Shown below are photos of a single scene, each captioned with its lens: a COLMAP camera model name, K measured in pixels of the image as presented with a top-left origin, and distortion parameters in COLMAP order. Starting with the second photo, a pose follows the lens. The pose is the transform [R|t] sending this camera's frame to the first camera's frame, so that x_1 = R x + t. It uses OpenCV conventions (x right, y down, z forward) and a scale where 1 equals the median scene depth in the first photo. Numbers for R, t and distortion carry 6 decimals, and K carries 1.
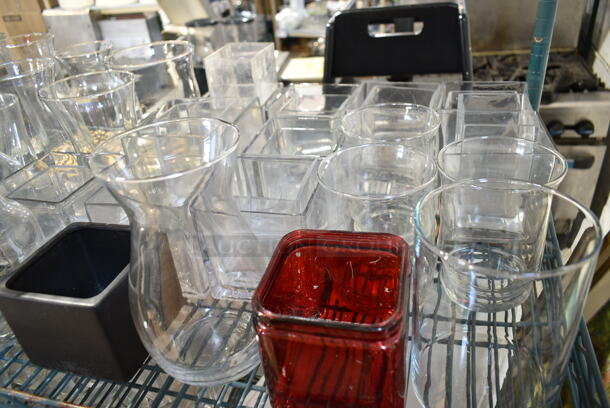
lens RADIAL K [[463.6, 0, 305.0], [0, 463.6, 204.0], [0, 0, 1]] dist [0.006027, 0.006510]
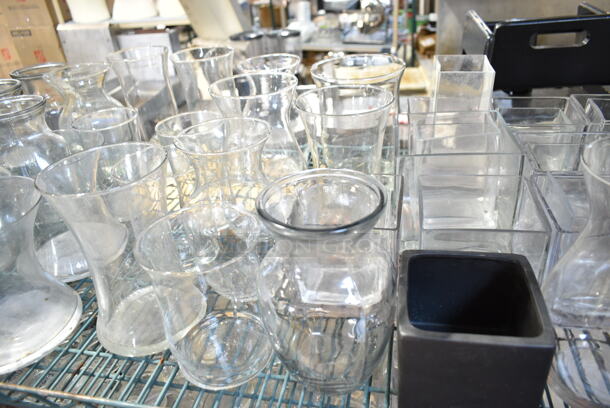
lens RADIAL K [[456.5, 0, 305.0], [0, 456.5, 204.0], [0, 0, 1]] dist [0.003630, 0.000136]
pose [[0.998083, -0.022610, 0.057609, -0.110905], [0.023852, 0.999496, -0.020968, -0.005500], [-0.057106, 0.022302, 0.998119, 0.016797]]
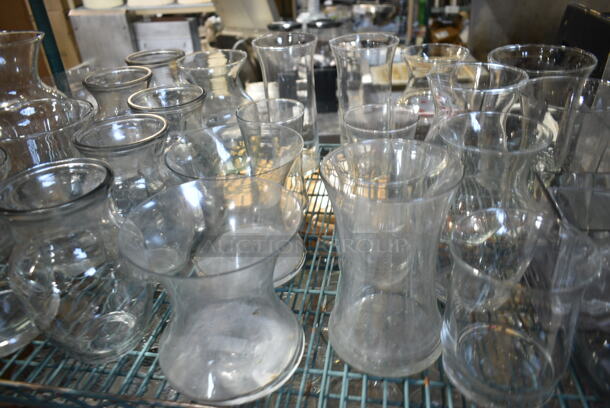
lens RADIAL K [[456.5, 0, 305.0], [0, 456.5, 204.0], [0, 0, 1]] dist [0.003630, 0.000136]
pose [[0.995202, -0.022343, 0.095261, -0.193229], [0.022691, 0.999739, -0.002569, -0.011382], [-0.095179, 0.004718, 0.995449, 0.035996]]
